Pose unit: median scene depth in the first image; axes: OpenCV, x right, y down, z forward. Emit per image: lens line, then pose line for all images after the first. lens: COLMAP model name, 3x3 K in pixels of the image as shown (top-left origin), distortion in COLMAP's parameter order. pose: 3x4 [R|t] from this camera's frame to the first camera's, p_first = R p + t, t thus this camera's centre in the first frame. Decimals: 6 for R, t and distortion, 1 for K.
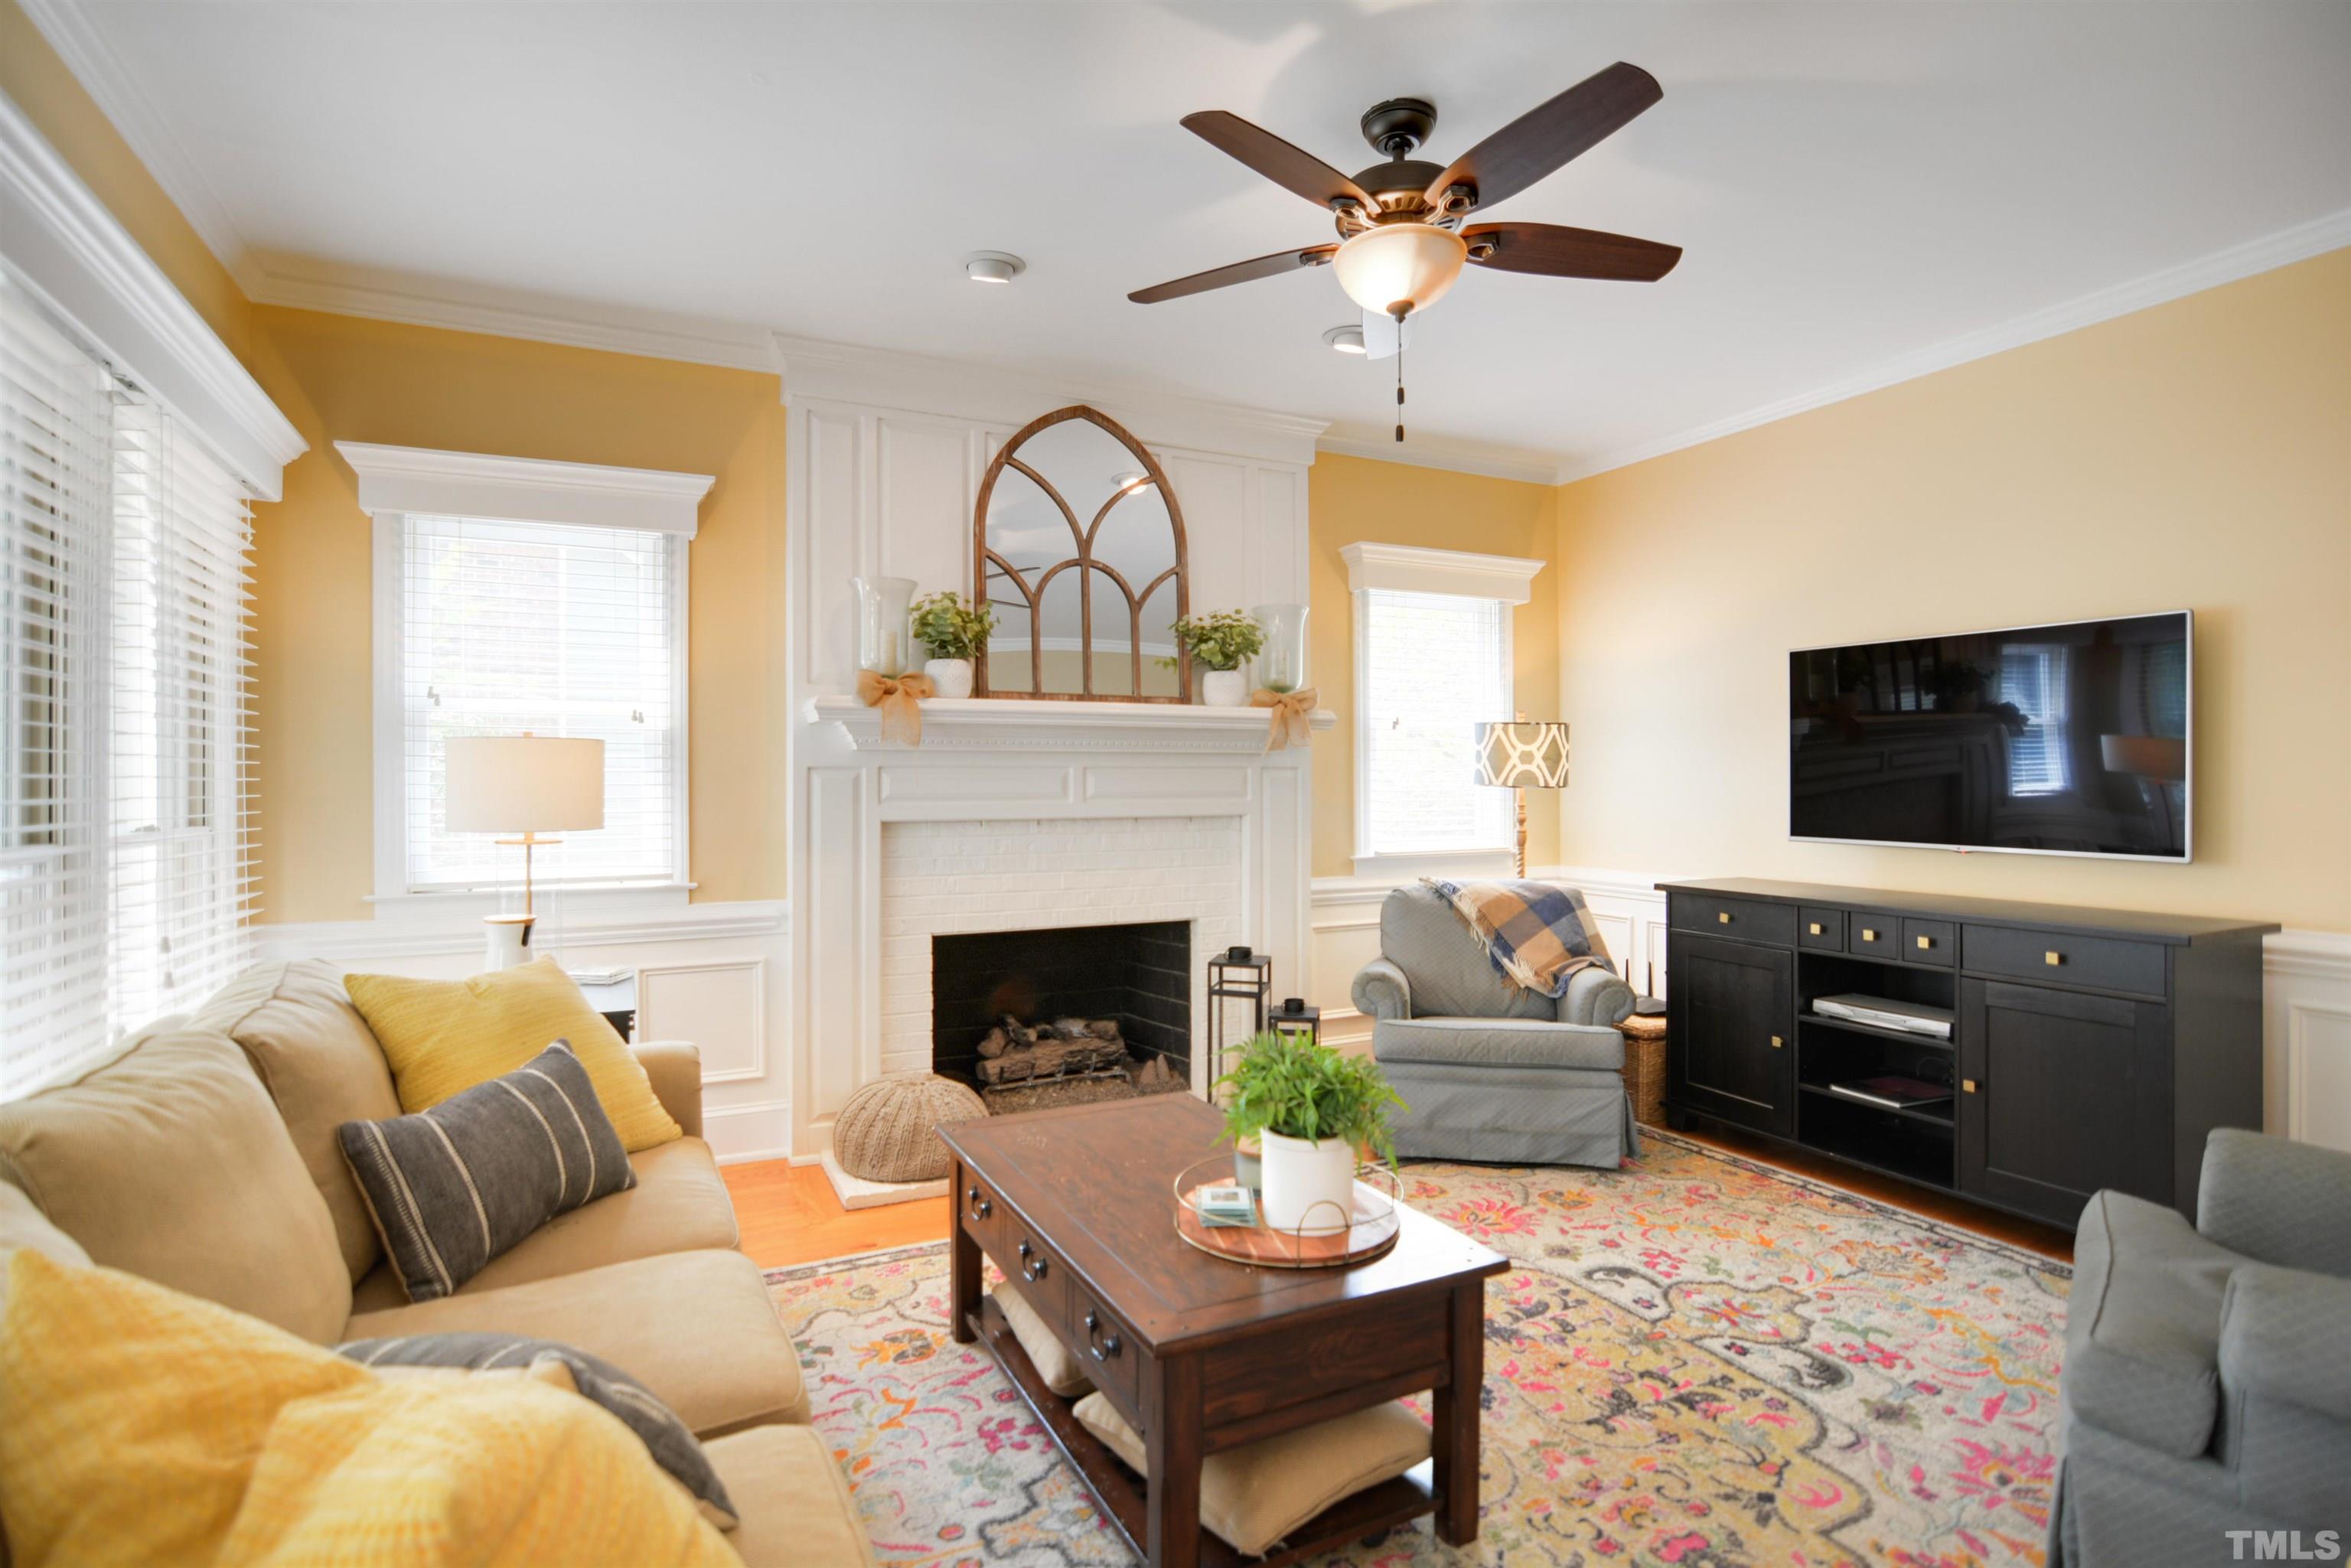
lens RADIAL K [[1148.4, 0, 1175.5], [0, 1148.4, 784.0], [0, 0, 1]] dist [-0.028165, 0.000490]
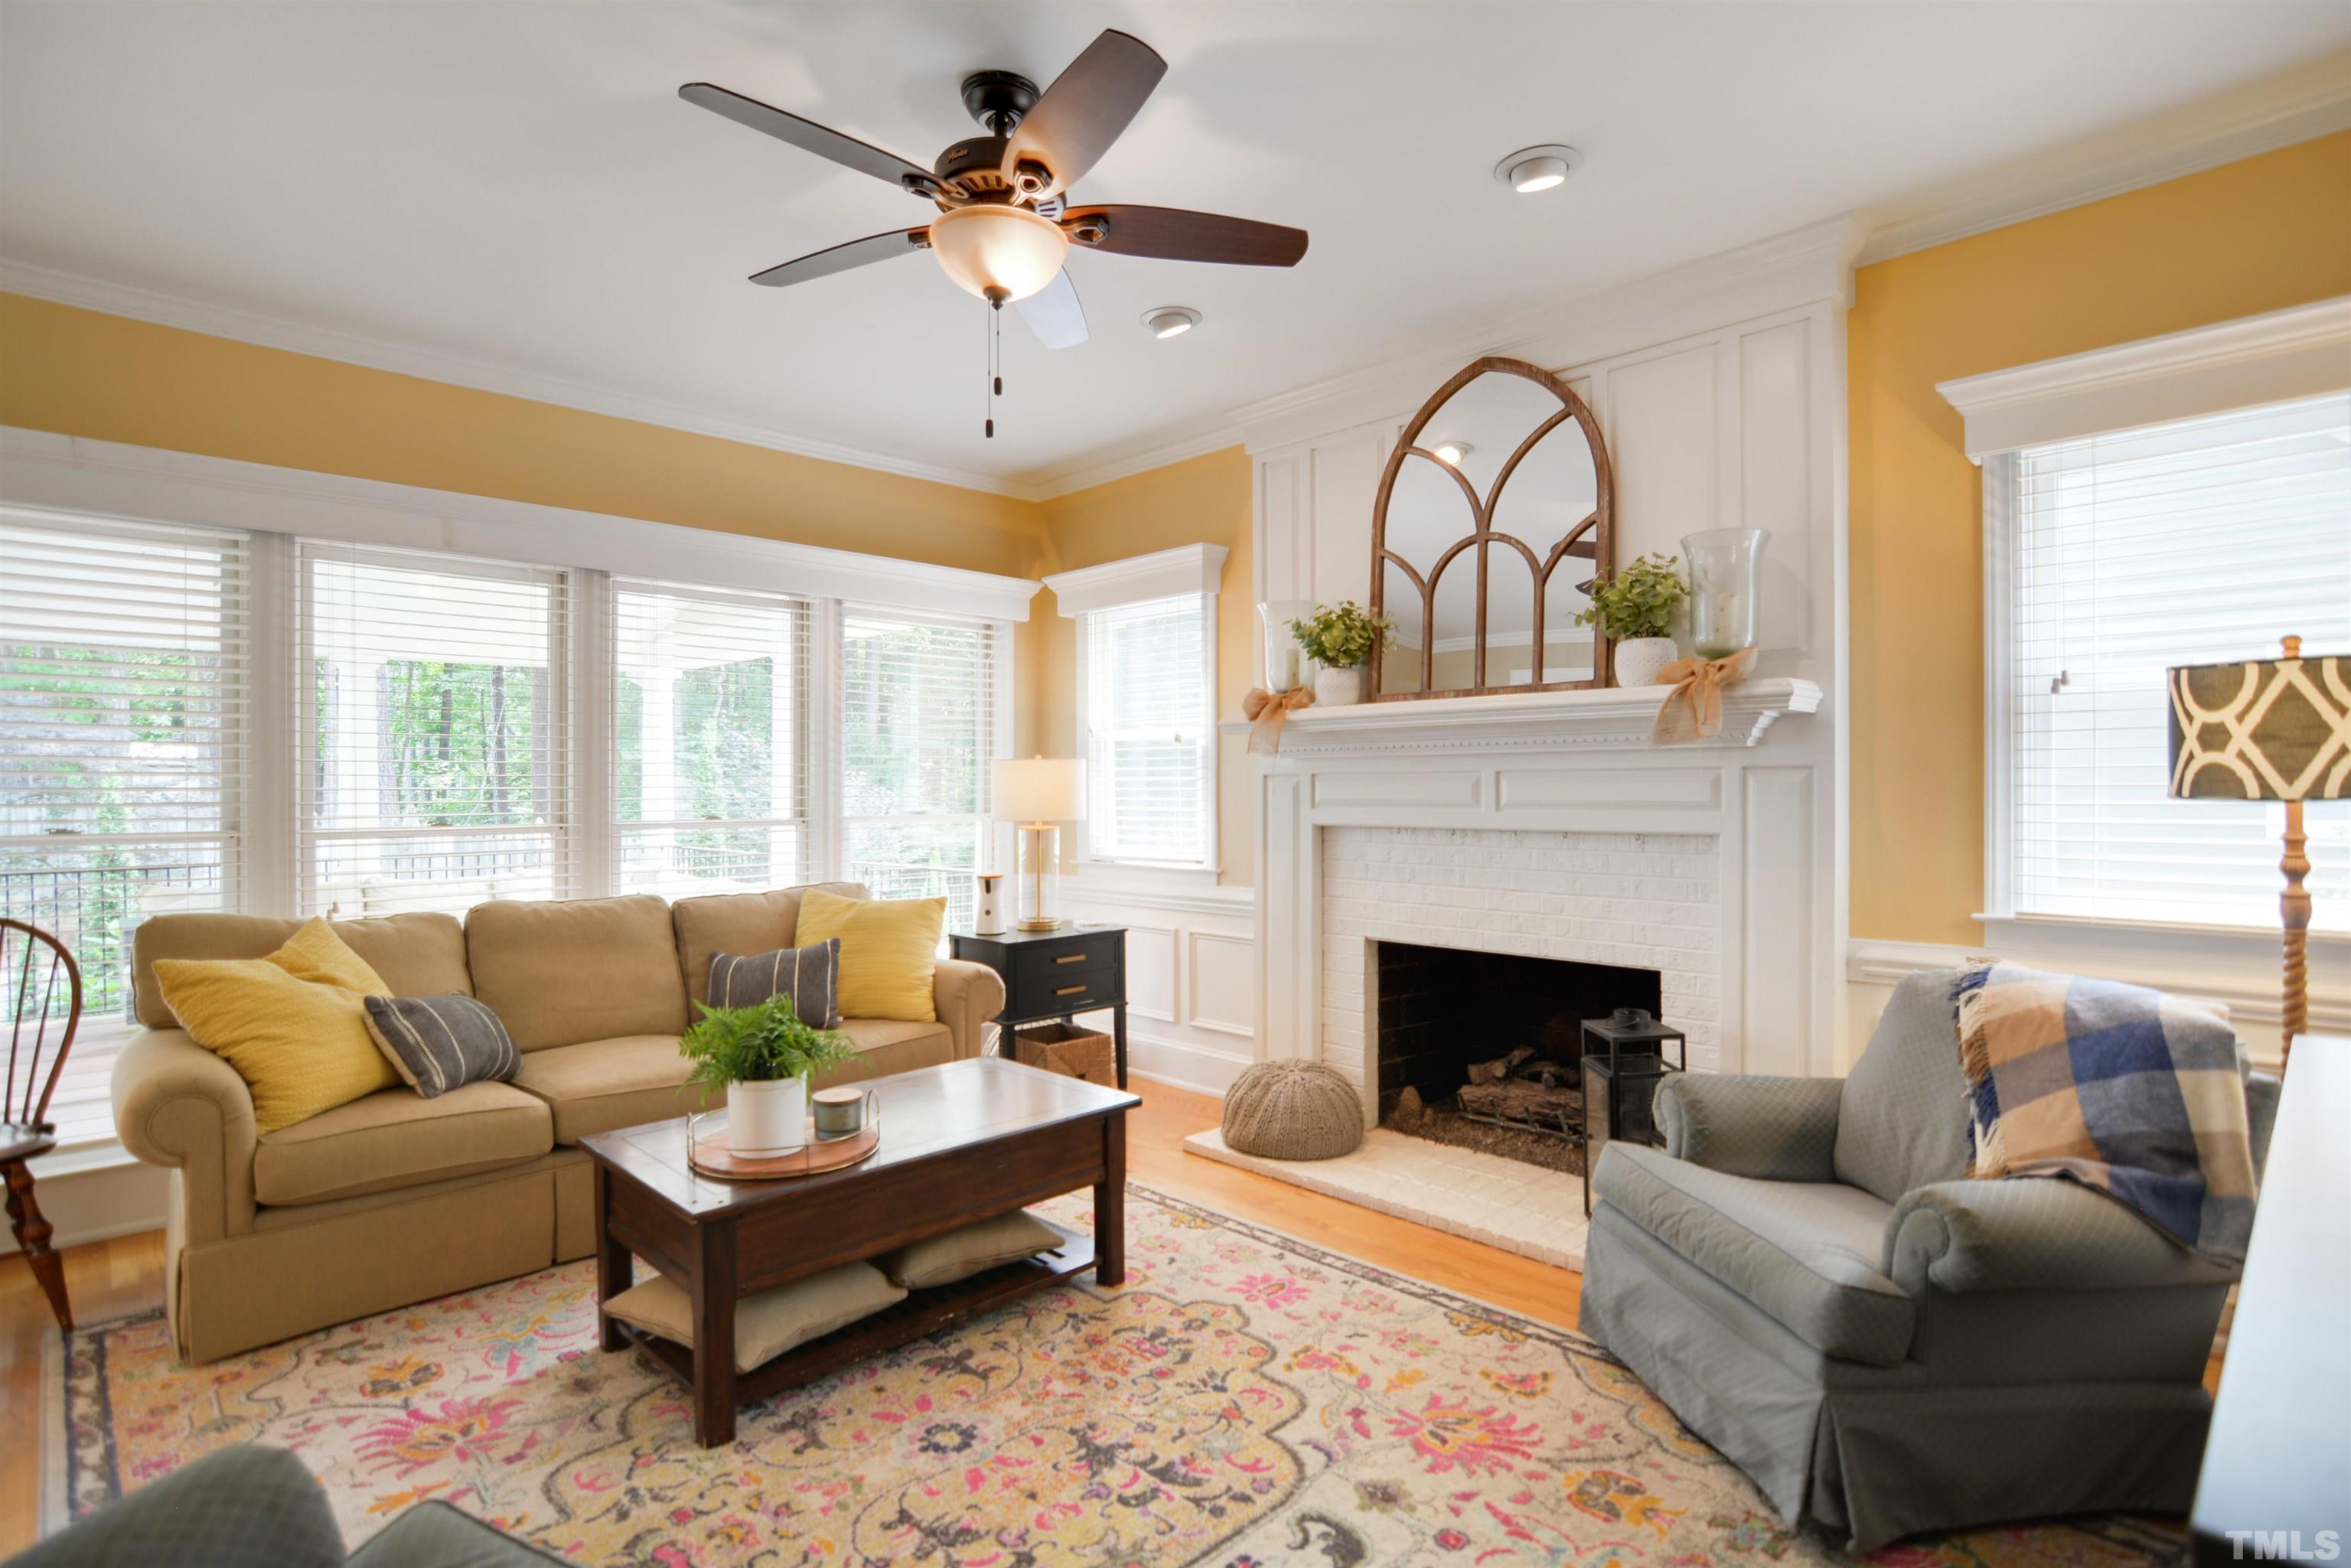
lens RADIAL K [[1166.9, 0, 1163.4], [0, 1166.9, 798.1], [0, 0, 1]] dist [-0.025663, 0.000970]
pose [[0.307795, 0.009514, -0.951405, 0.724417], [0.000685, 0.999948, 0.010221, -0.003692], [0.951452, -0.003798, 0.307773, 0.517555]]
